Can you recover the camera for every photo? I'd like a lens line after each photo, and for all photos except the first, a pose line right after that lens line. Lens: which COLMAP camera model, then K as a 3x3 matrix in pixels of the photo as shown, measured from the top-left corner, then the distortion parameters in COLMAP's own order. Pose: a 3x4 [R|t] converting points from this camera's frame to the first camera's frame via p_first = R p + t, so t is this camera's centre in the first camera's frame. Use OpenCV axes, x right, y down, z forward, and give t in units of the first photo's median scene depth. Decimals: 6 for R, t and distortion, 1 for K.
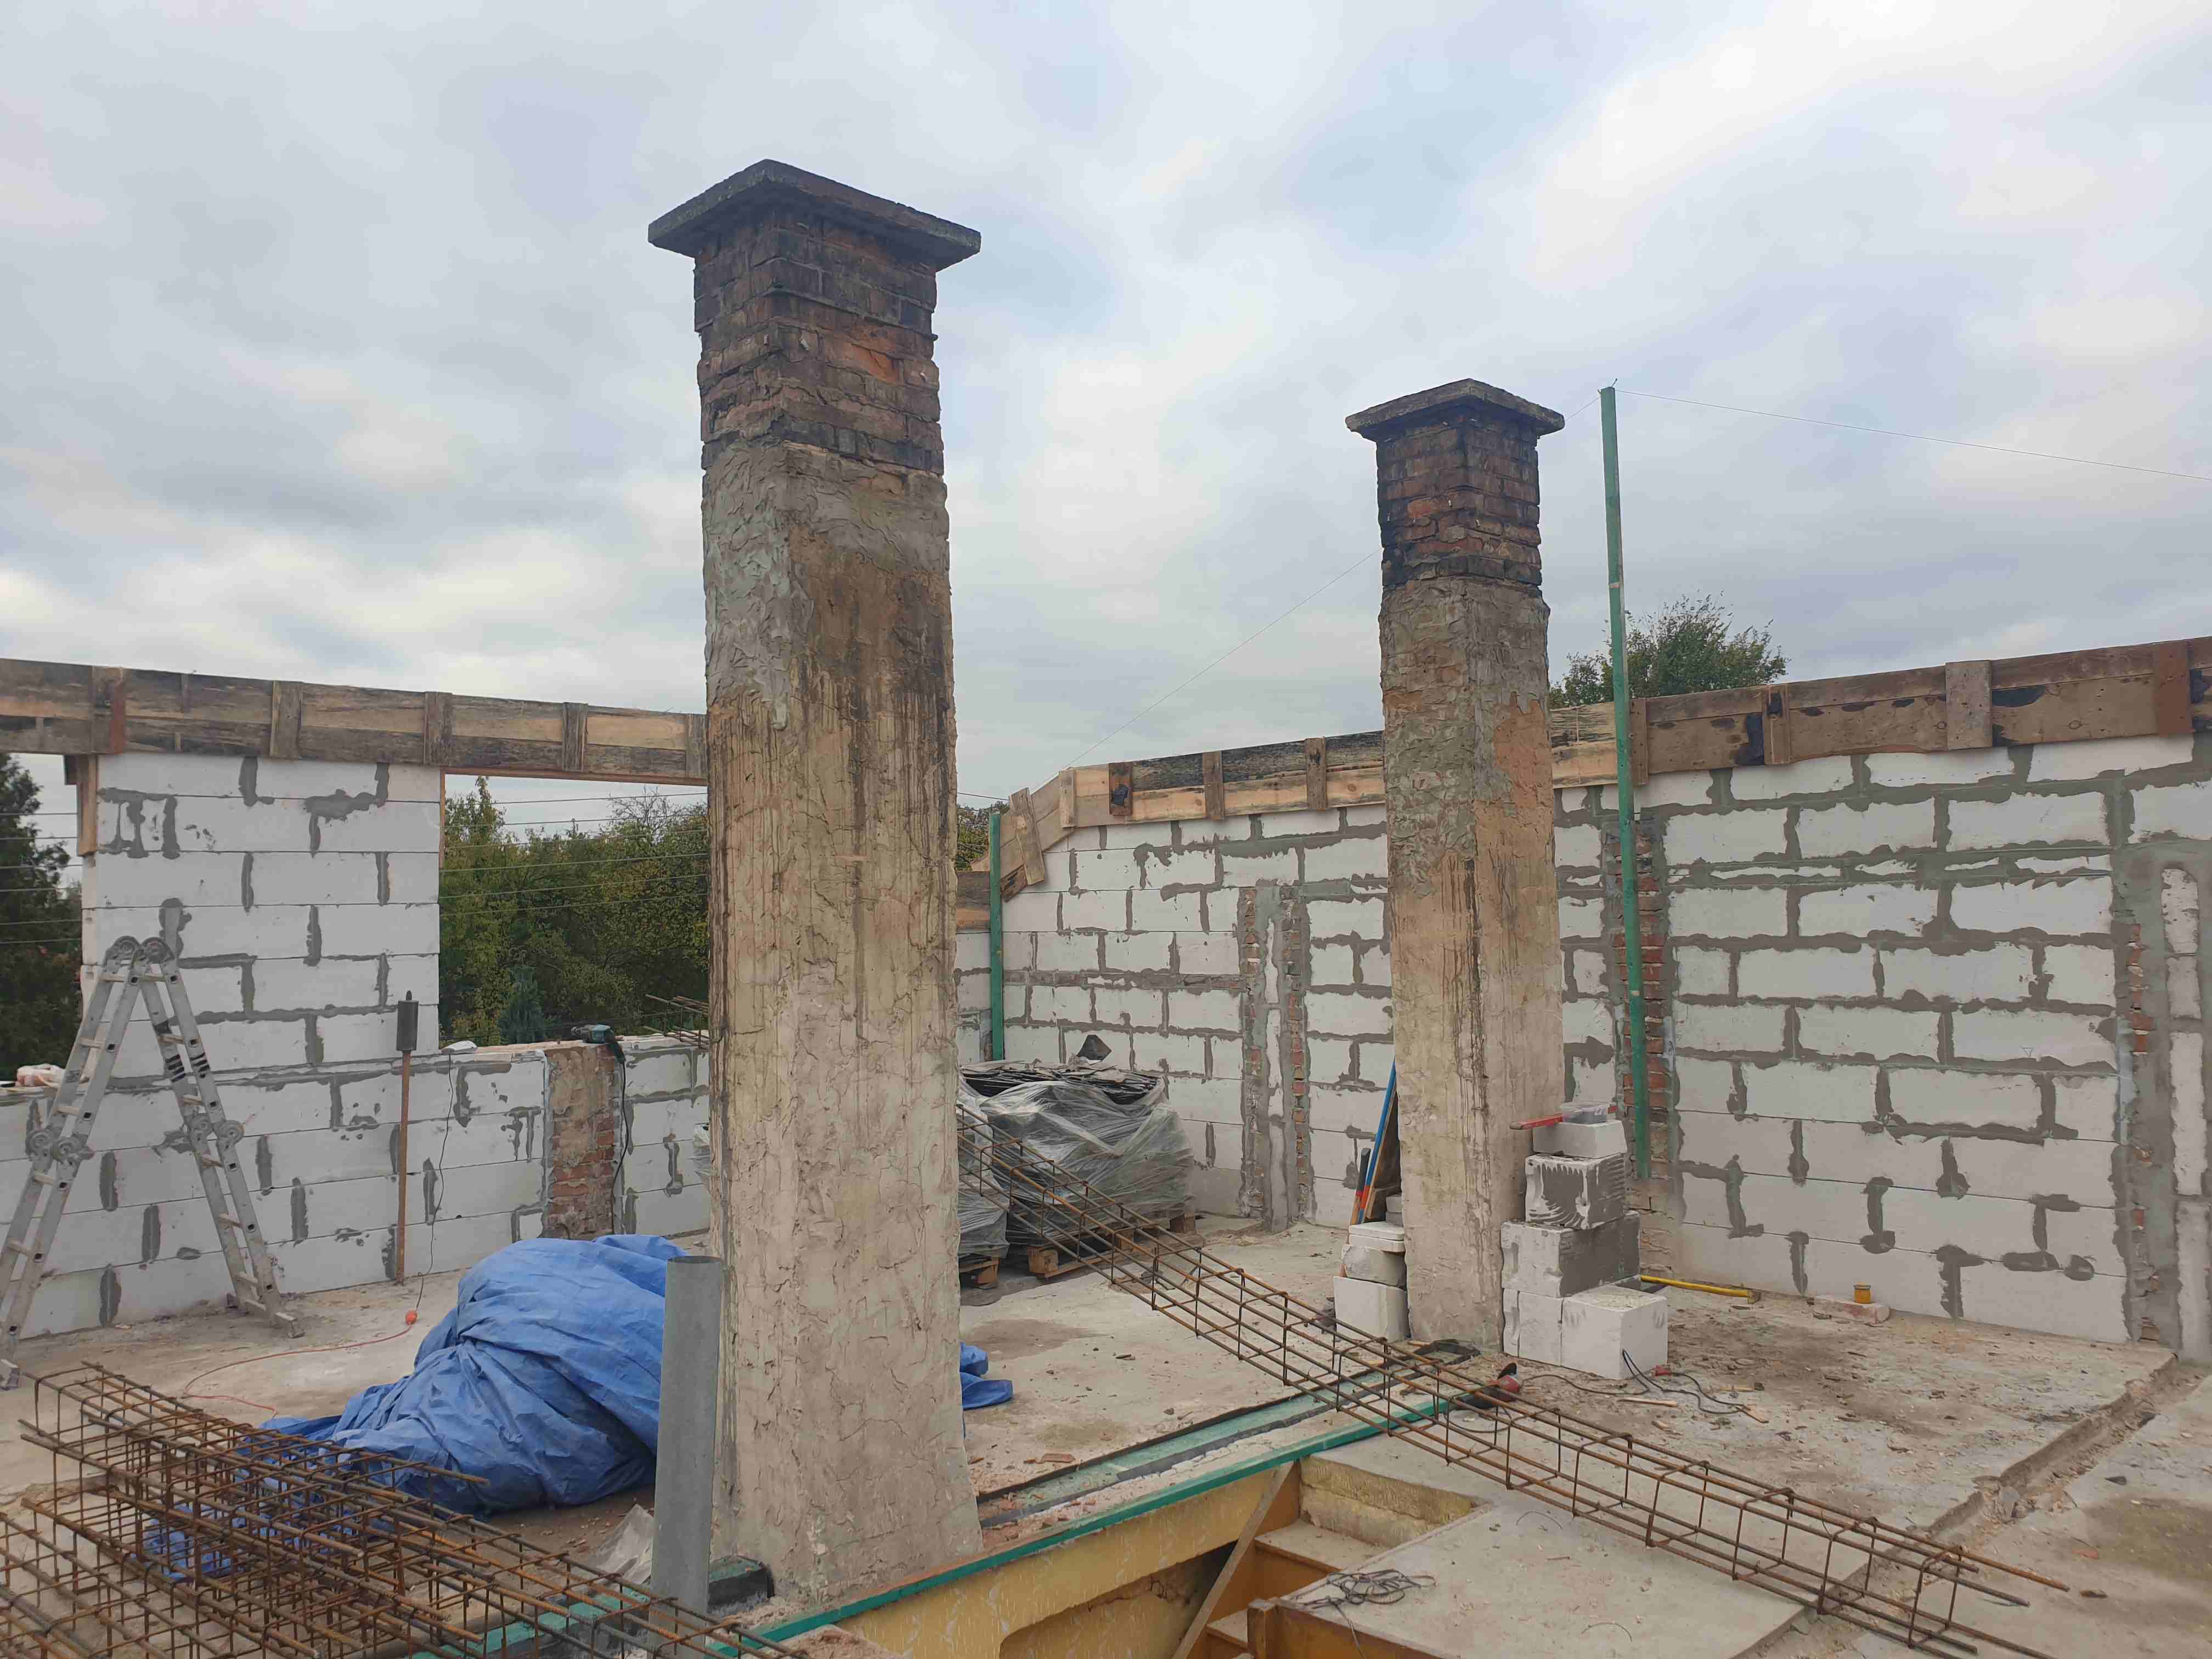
lens RADIAL K [[1698.9, 0, 1102.6], [0, 1698.9, 835.1], [0, 0, 1]] dist [0.039374, -0.030692]
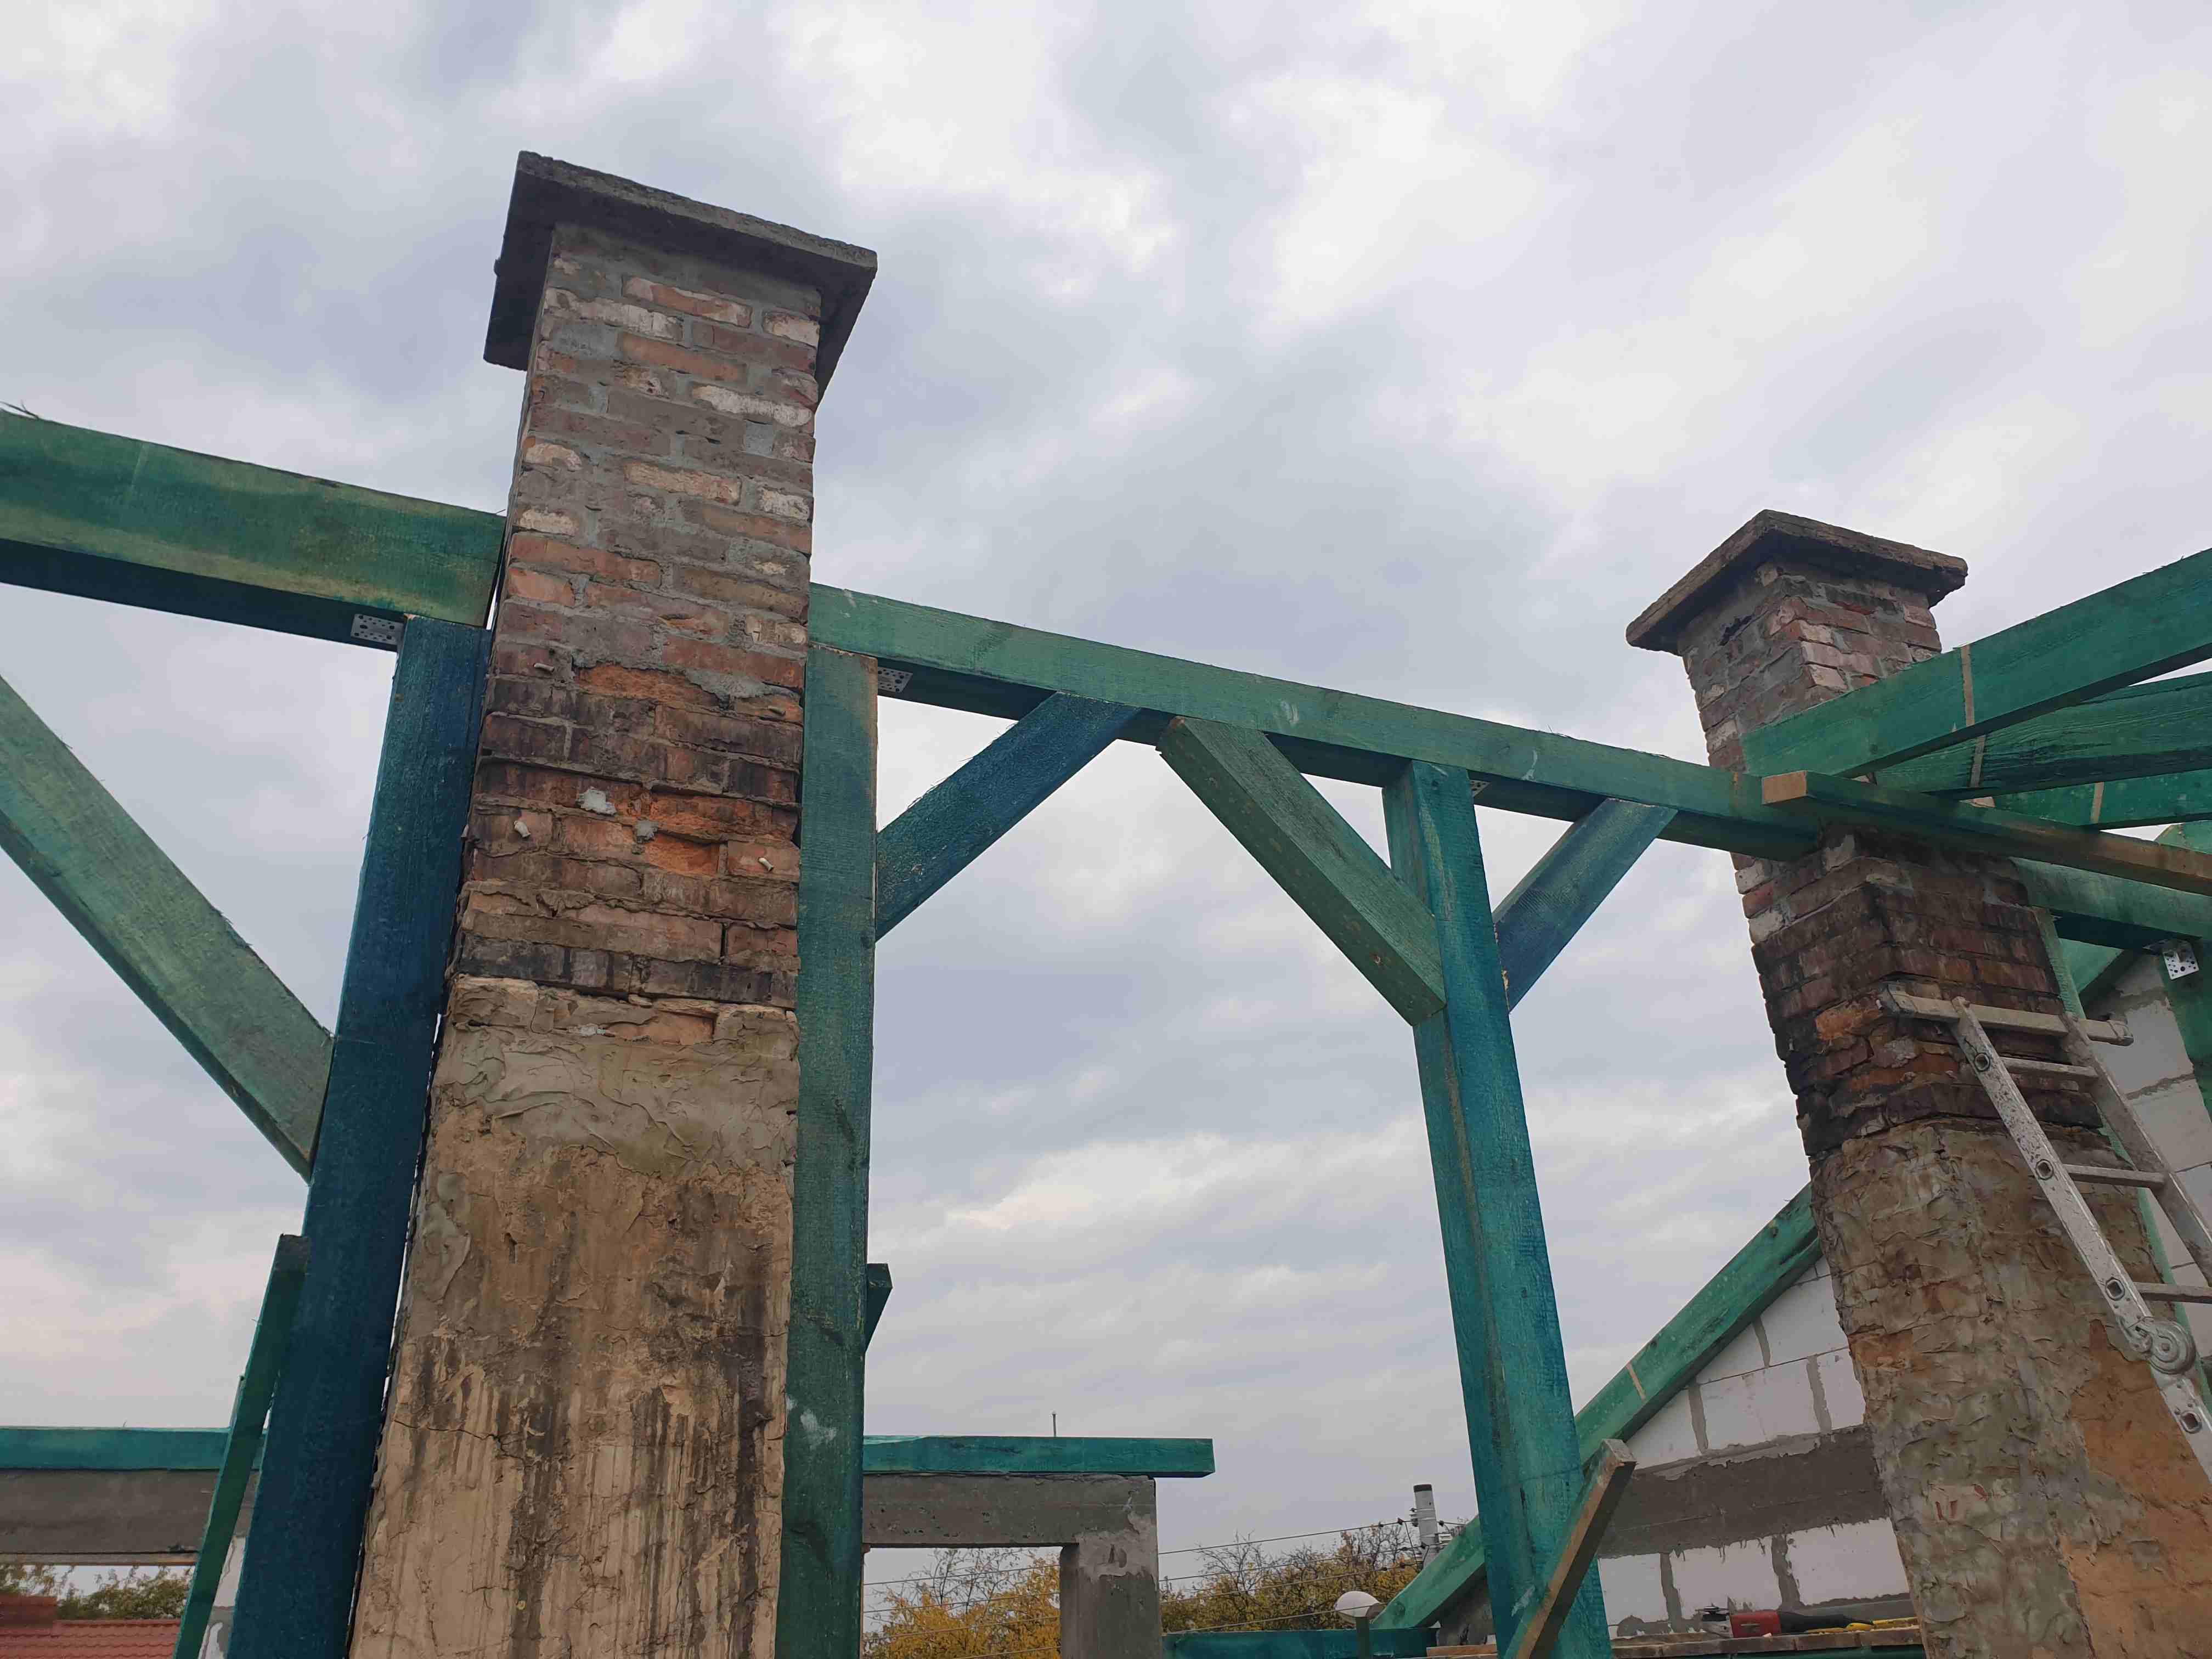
lens RADIAL K [[1698.9, 0, 1105.3], [0, 1698.9, 831.8], [0, 0, 1]] dist [0.039374, -0.030692]
pose [[0.931706, -0.179516, -0.315751, 0.152442], [0.037914, 0.912643, -0.406995, -0.015046], [0.361230, 0.367228, 0.857121, 0.365627]]
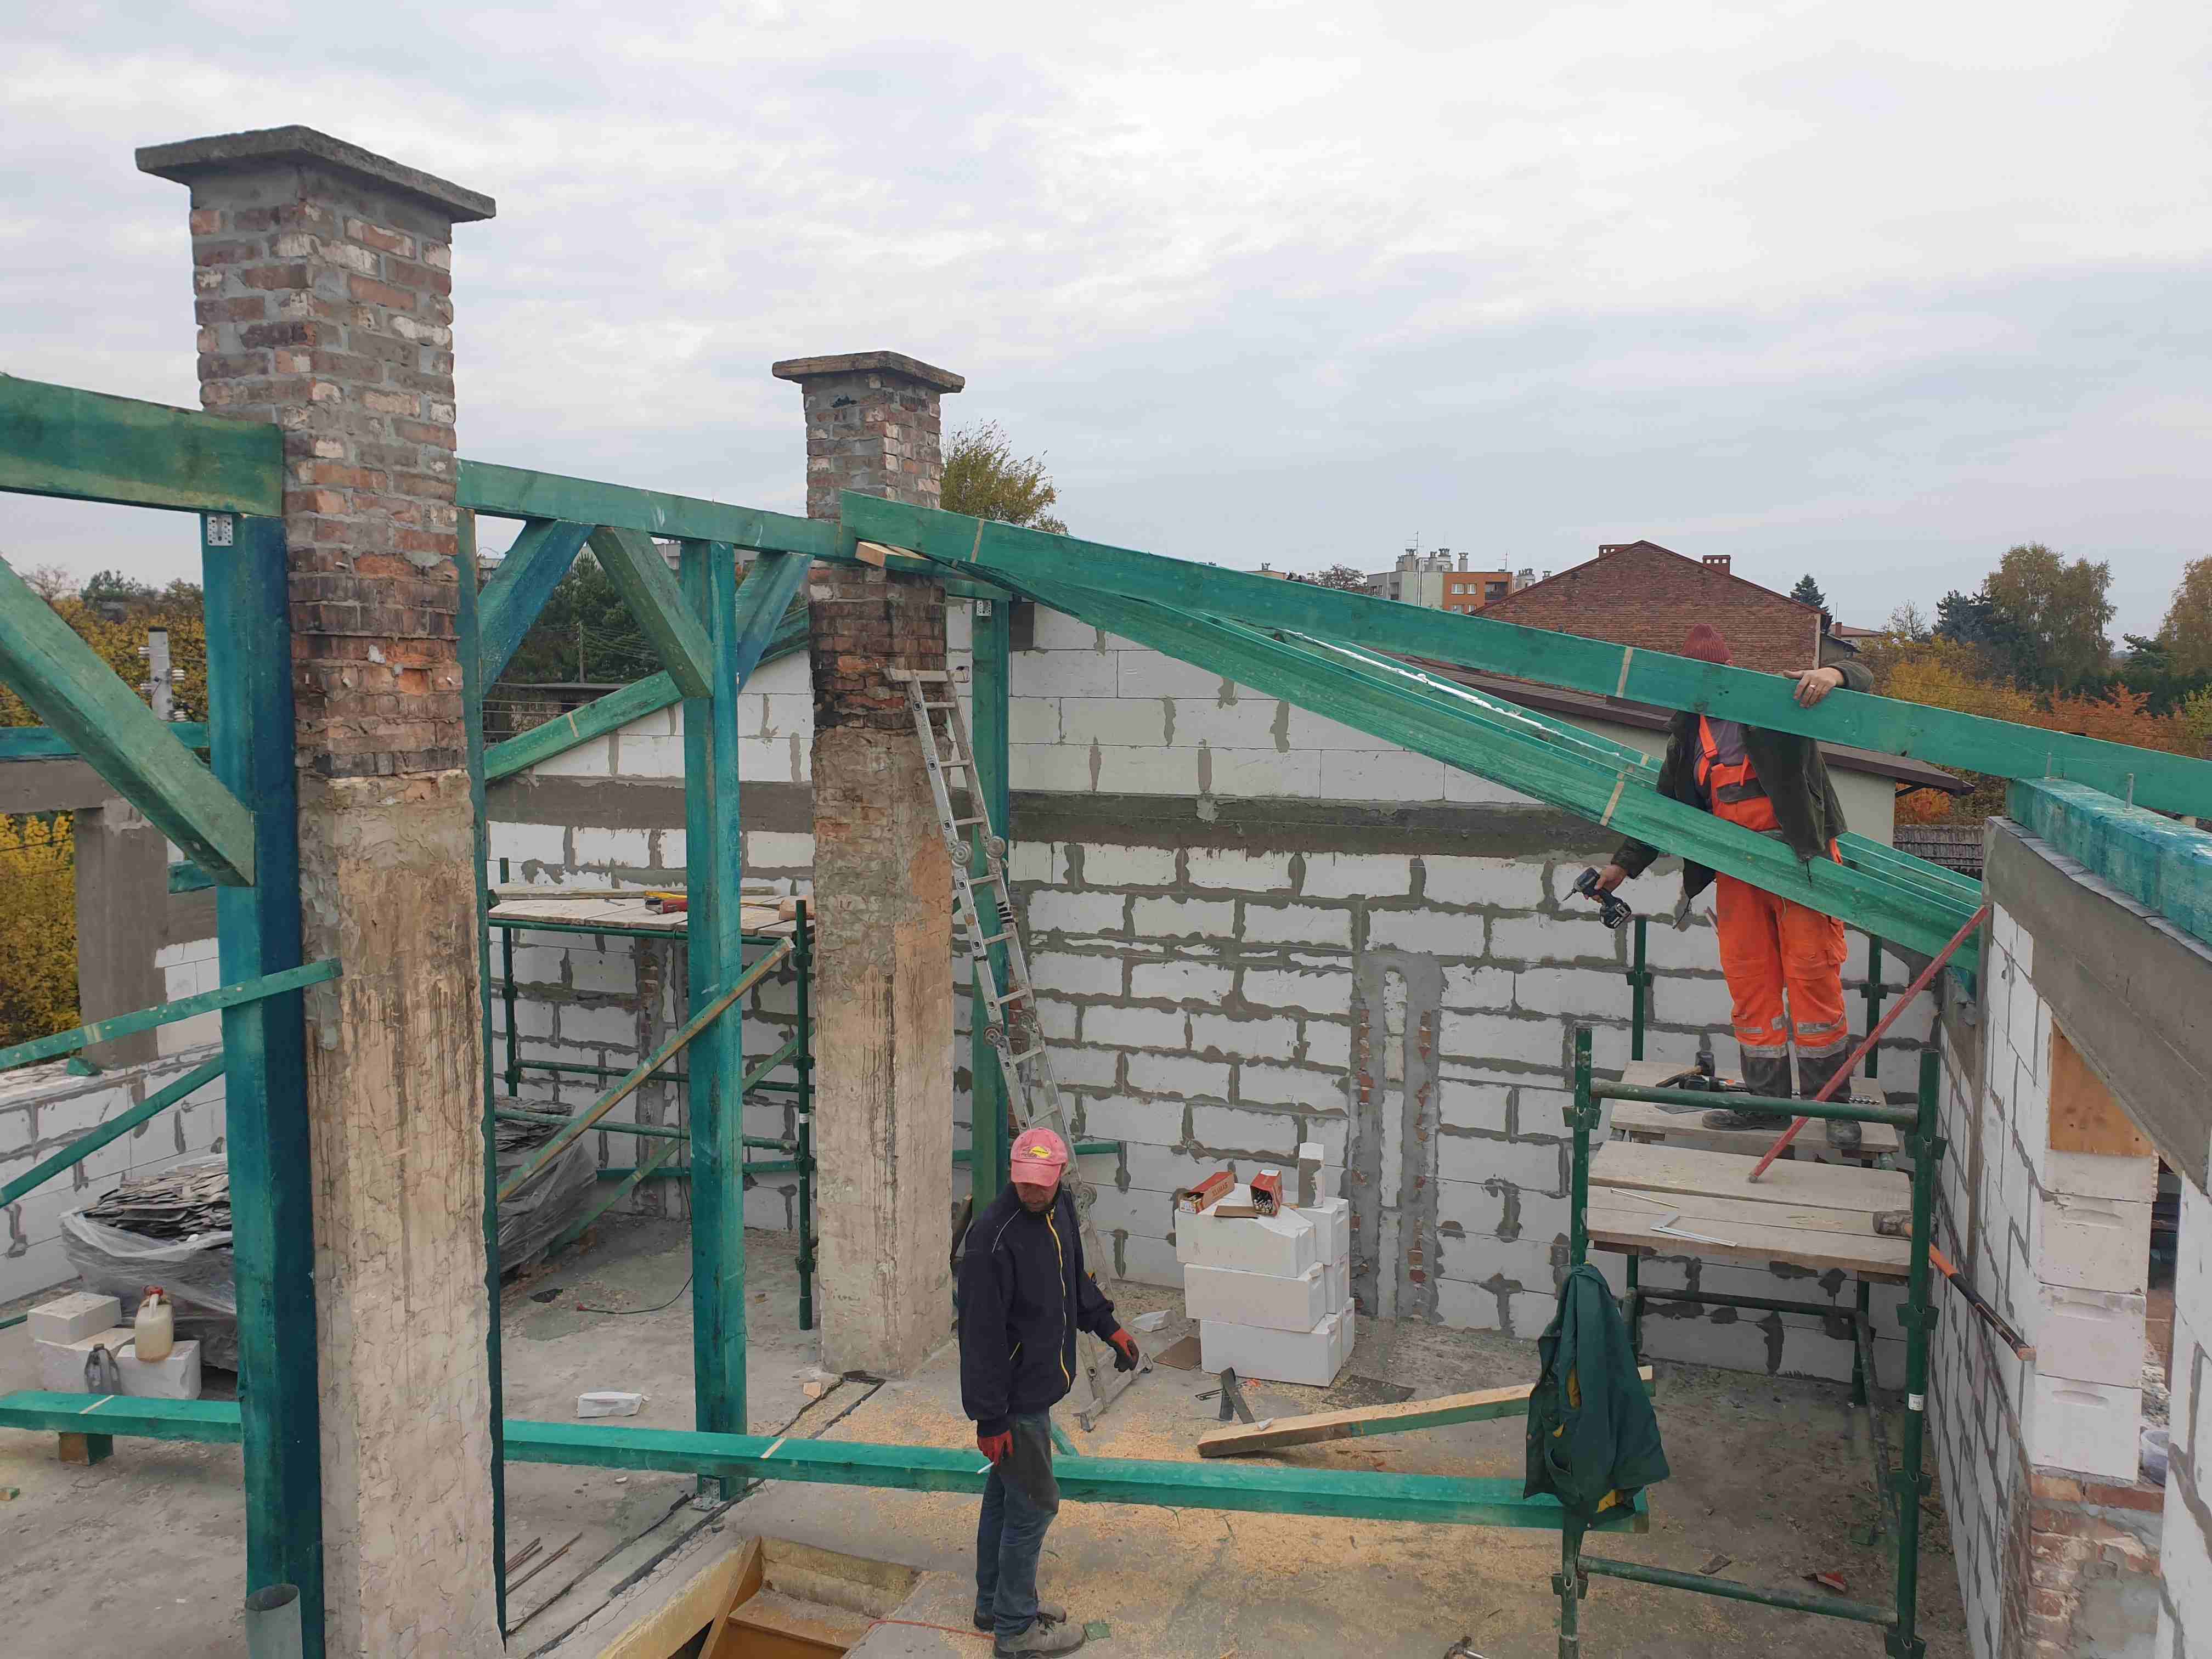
lens RADIAL K [[1698.9, 0, 1105.3], [0, 1698.9, 828.9], [0, 0, 1]] dist [0.039374, -0.030692]
pose [[0.913513, -0.012598, 0.406614, -0.119710], [-0.041558, 0.991401, 0.124081, -0.235571], [-0.404681, -0.130248, 0.905135, -0.100567]]
